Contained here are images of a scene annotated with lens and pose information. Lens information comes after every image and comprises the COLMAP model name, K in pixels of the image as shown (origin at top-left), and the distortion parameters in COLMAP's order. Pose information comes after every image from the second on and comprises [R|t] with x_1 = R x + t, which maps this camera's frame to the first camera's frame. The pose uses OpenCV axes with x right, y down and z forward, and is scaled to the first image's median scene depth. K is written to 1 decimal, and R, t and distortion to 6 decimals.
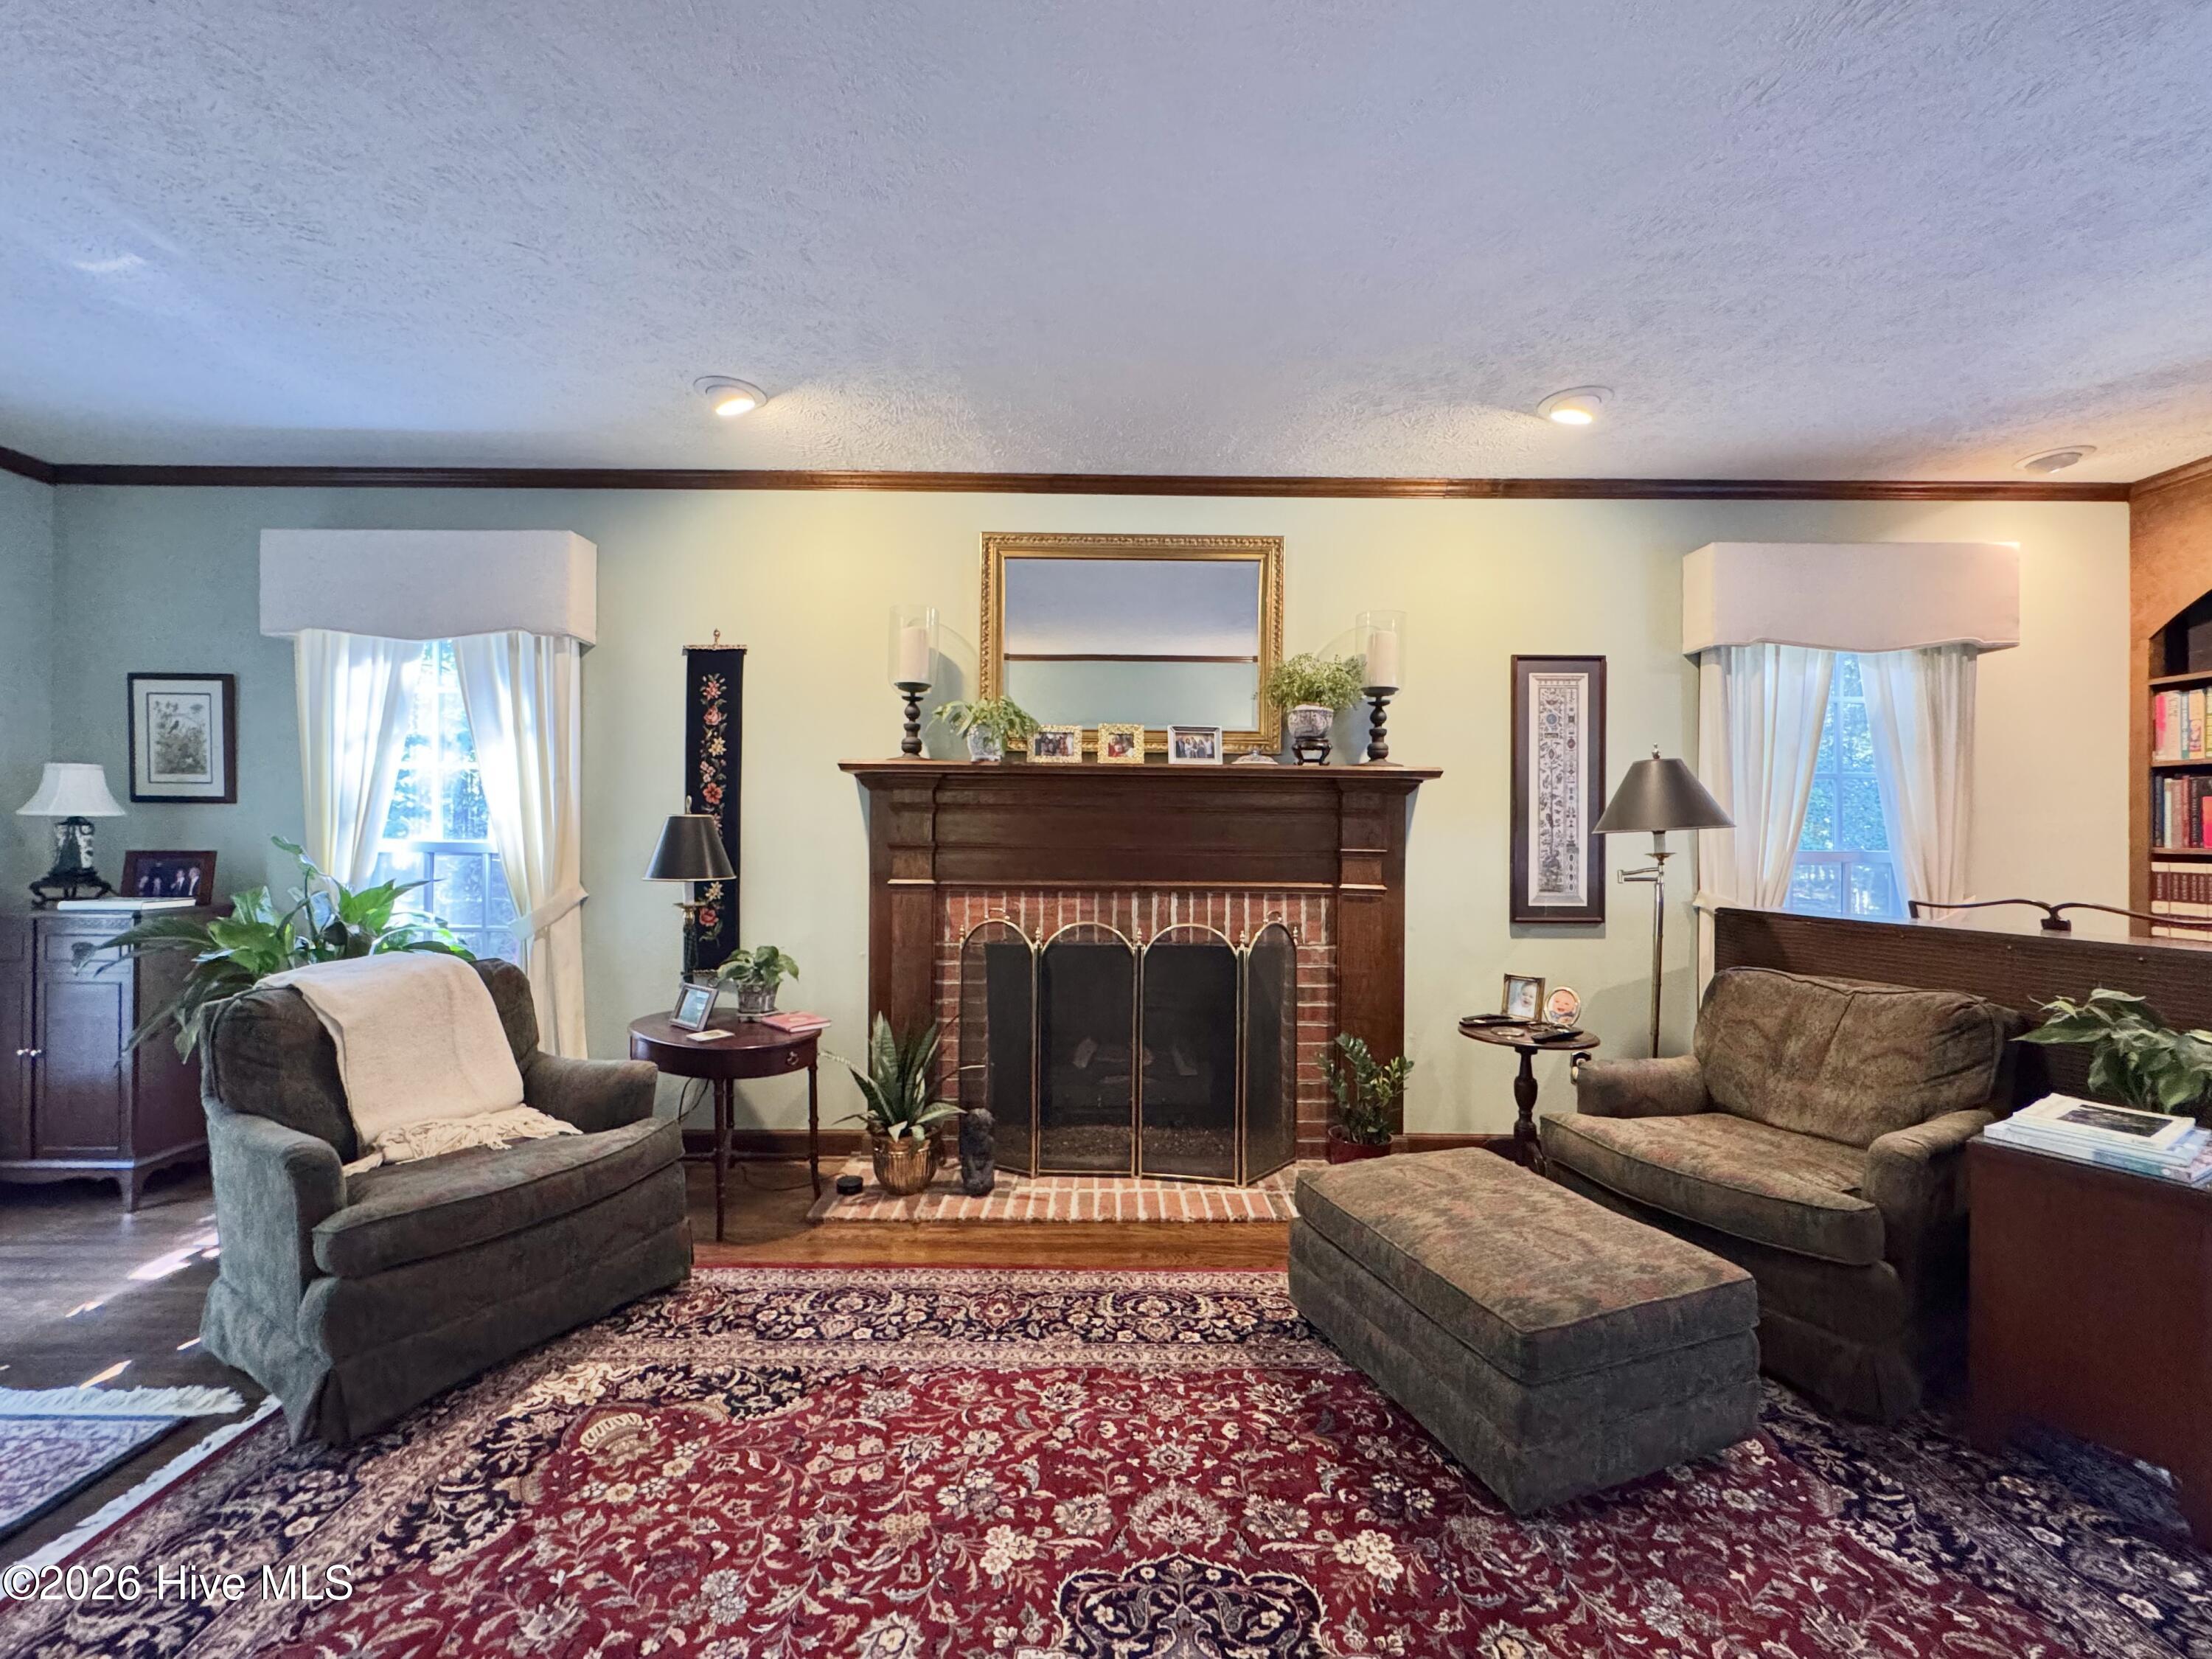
lens RADIAL K [[893.6, 0, 1106.0], [0, 893.6, 829.5], [0, 0, 1]] dist [-0.001543, 0.000003]
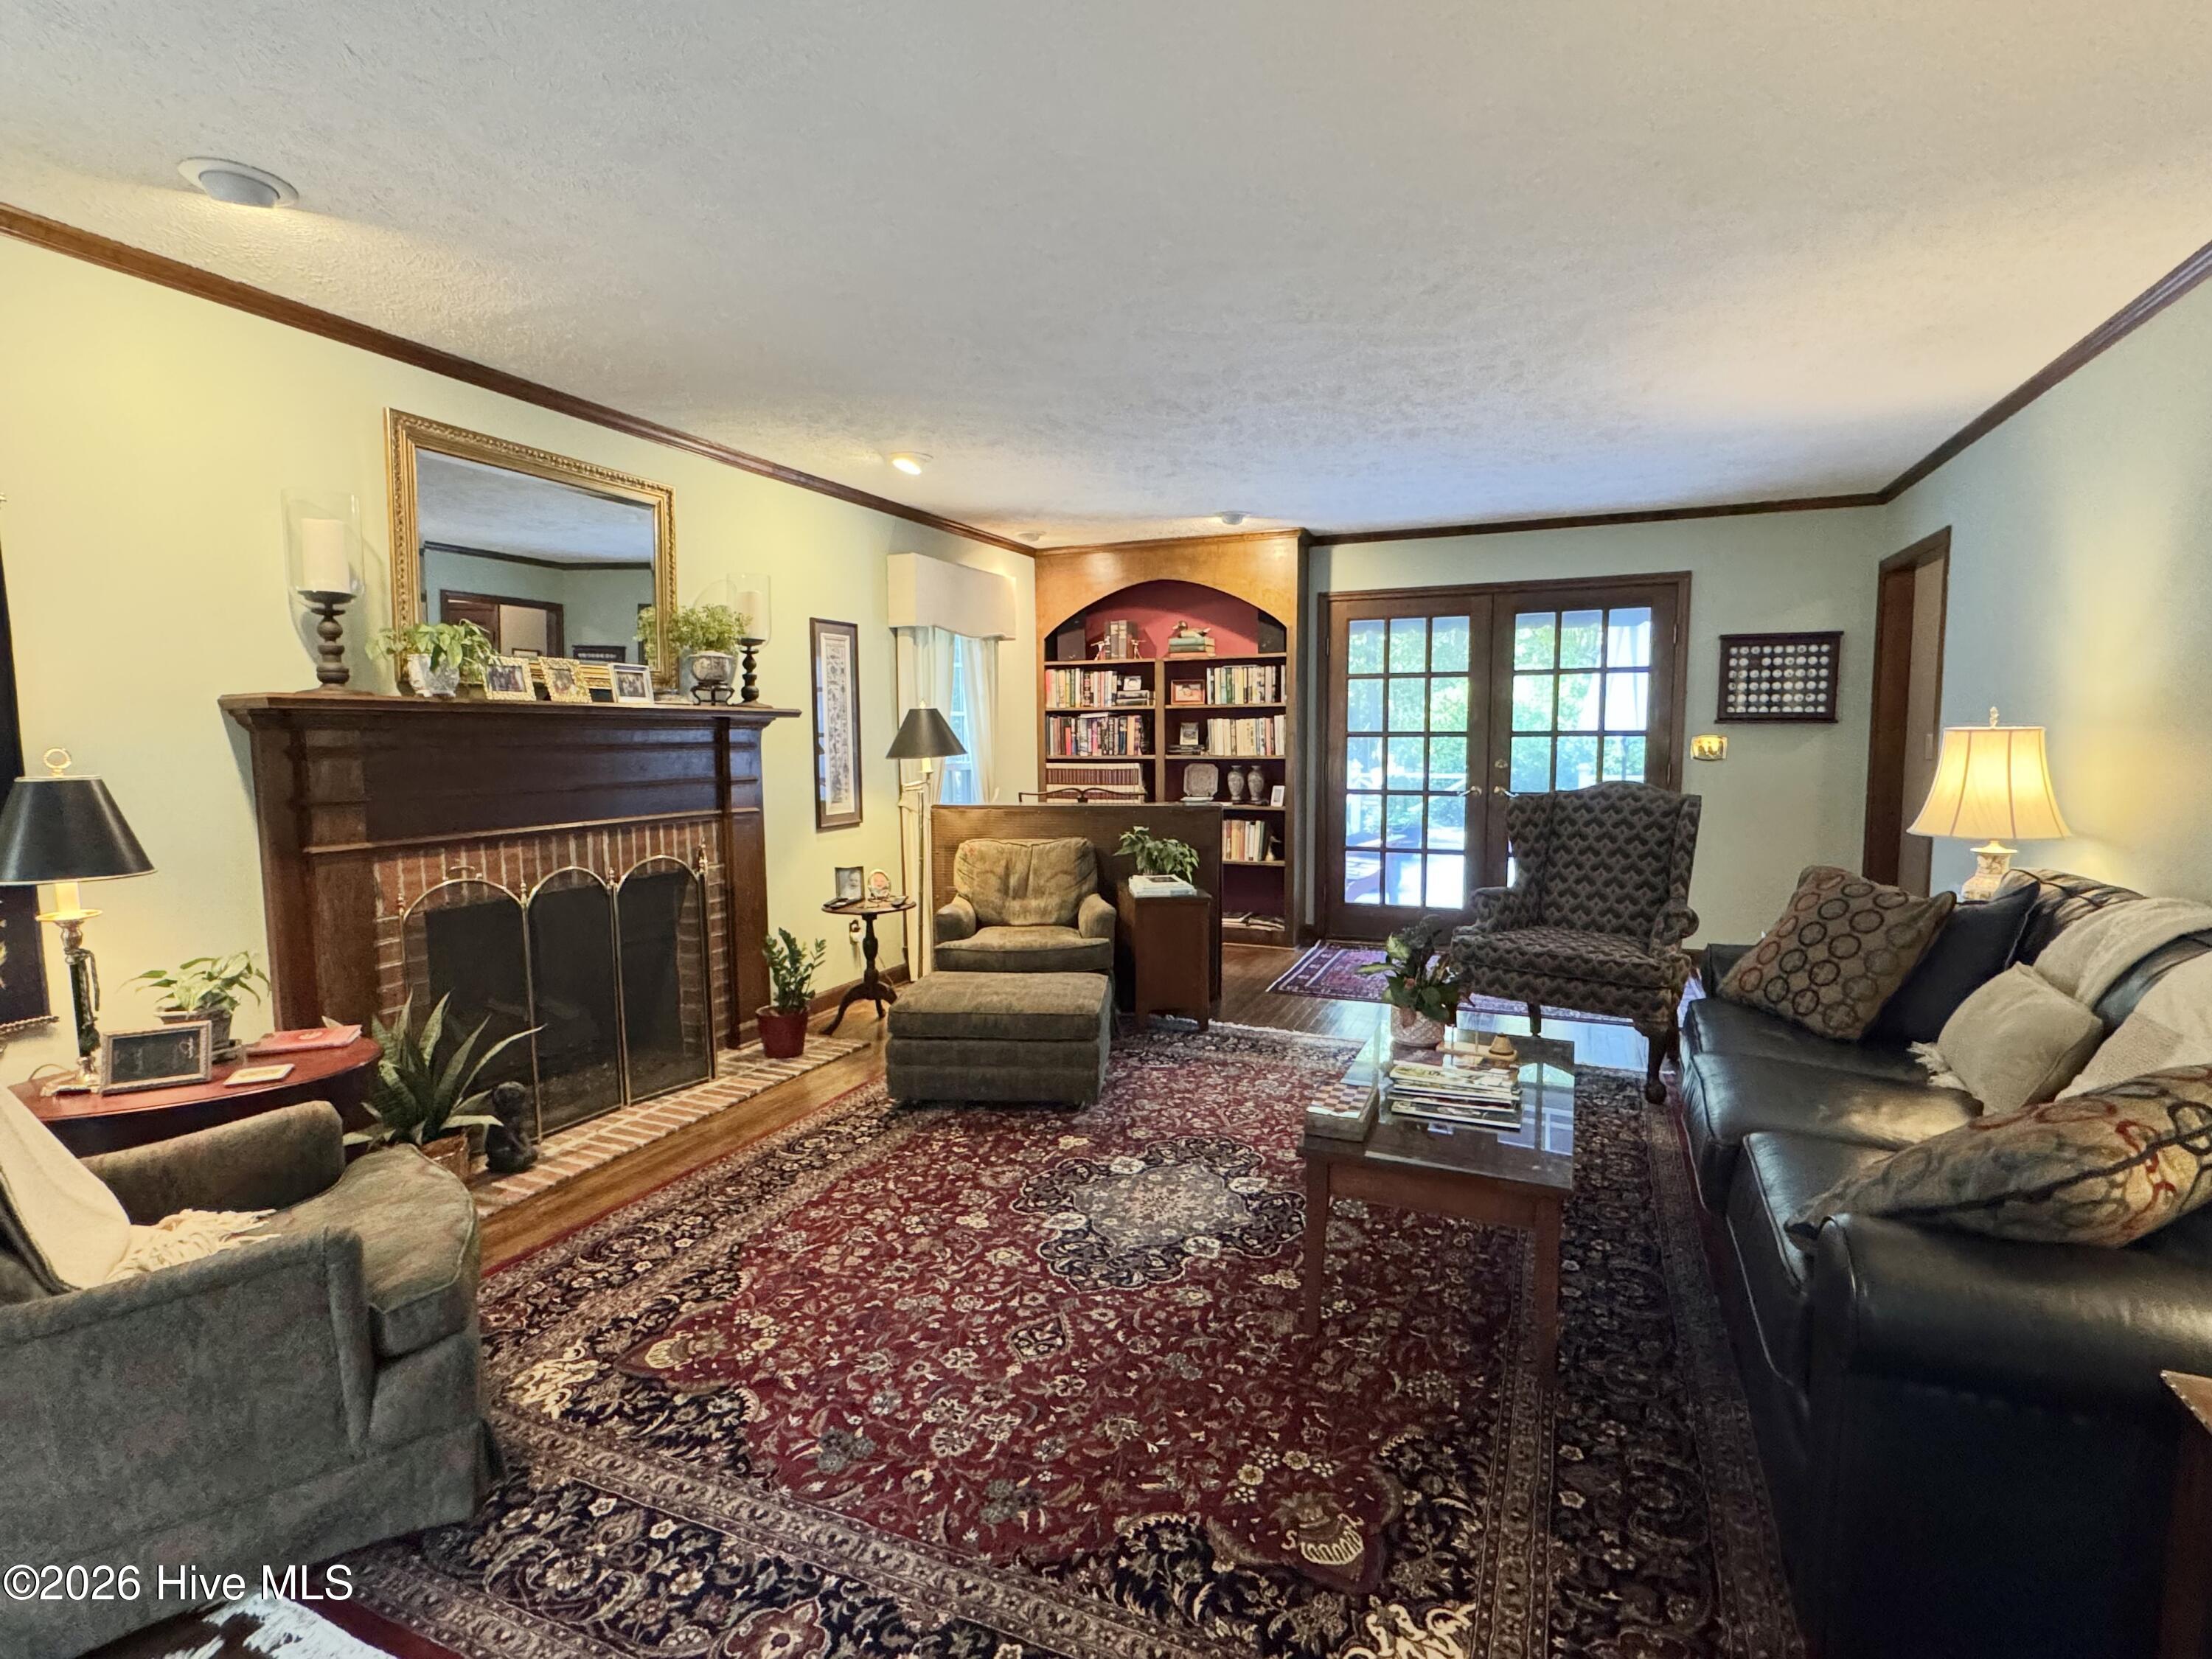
lens RADIAL K [[1070.6, 0, 1106.0], [0, 1070.6, 829.5], [0, 0, 1]] dist [-0.001537, -0.000105]
pose [[0.401227, -0.094020, 0.911140, -0.876468], [0.006797, 0.994996, 0.099680, -0.051016], [-0.915953, -0.033802, 0.399859, 0.009086]]
